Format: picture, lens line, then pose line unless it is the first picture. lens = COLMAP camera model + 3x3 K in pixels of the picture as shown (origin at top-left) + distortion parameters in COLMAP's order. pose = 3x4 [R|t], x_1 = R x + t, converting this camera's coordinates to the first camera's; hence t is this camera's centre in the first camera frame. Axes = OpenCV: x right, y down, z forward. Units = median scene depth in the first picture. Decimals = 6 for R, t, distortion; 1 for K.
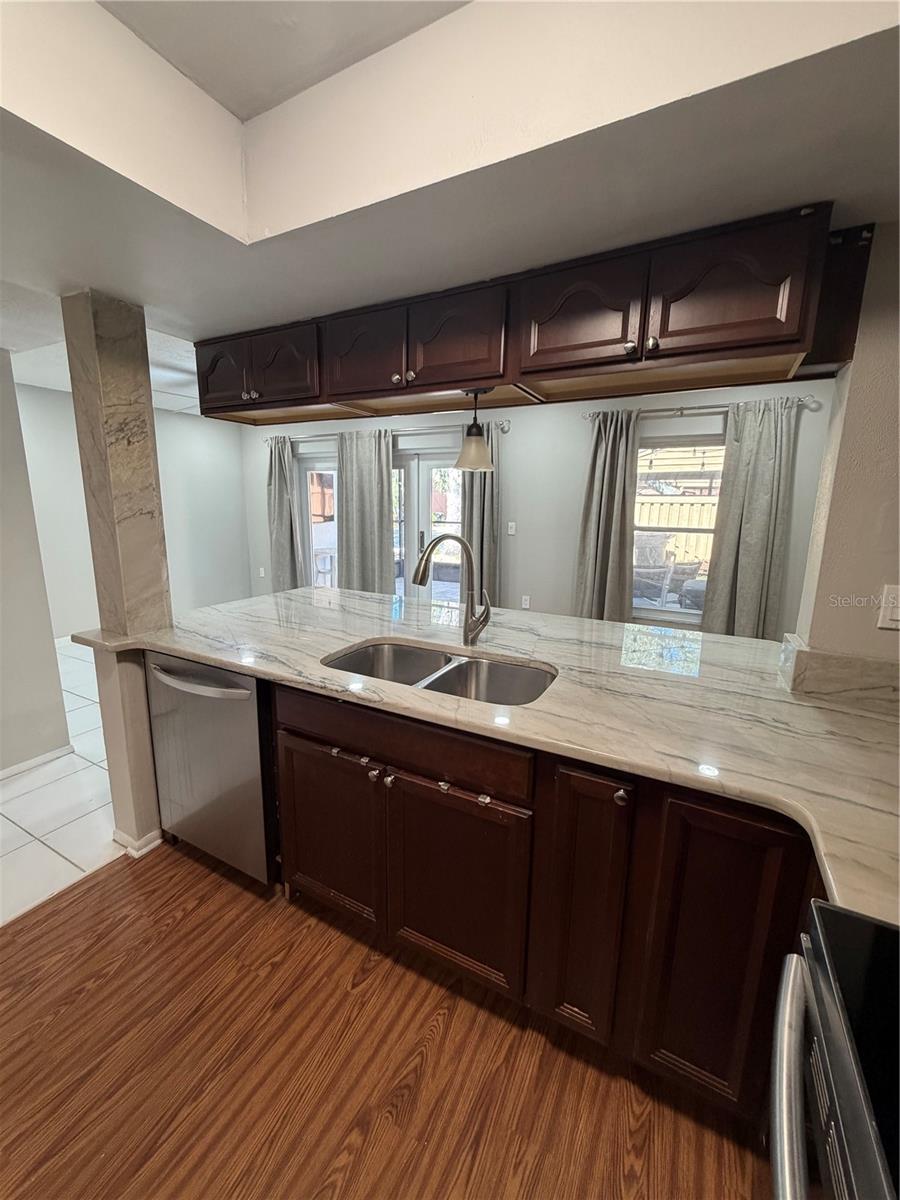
lens RADIAL K [[478.3, 0, 451.2], [0, 478.3, 597.0], [0, 0, 1]] dist [-0.001695, -0.000180]
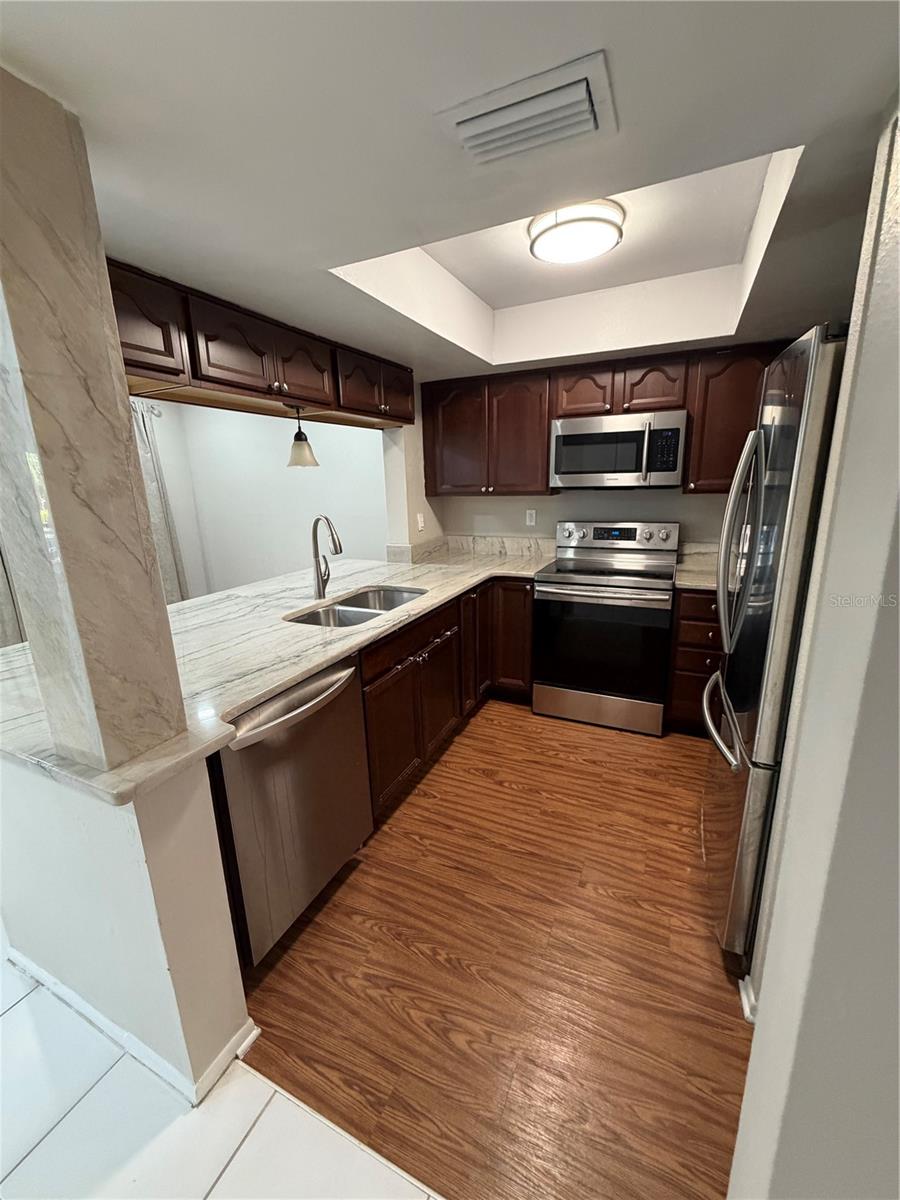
lens RADIAL K [[478.3, 0, 449.7], [0, 478.3, 598.2], [0, 0, 1]] dist [-0.001695, -0.000180]
pose [[-0.047893, -0.254780, 0.965812, -1.621898], [0.219797, 0.940533, 0.259011, -0.213286], [-0.974369, 0.224687, 0.010955, 0.814885]]
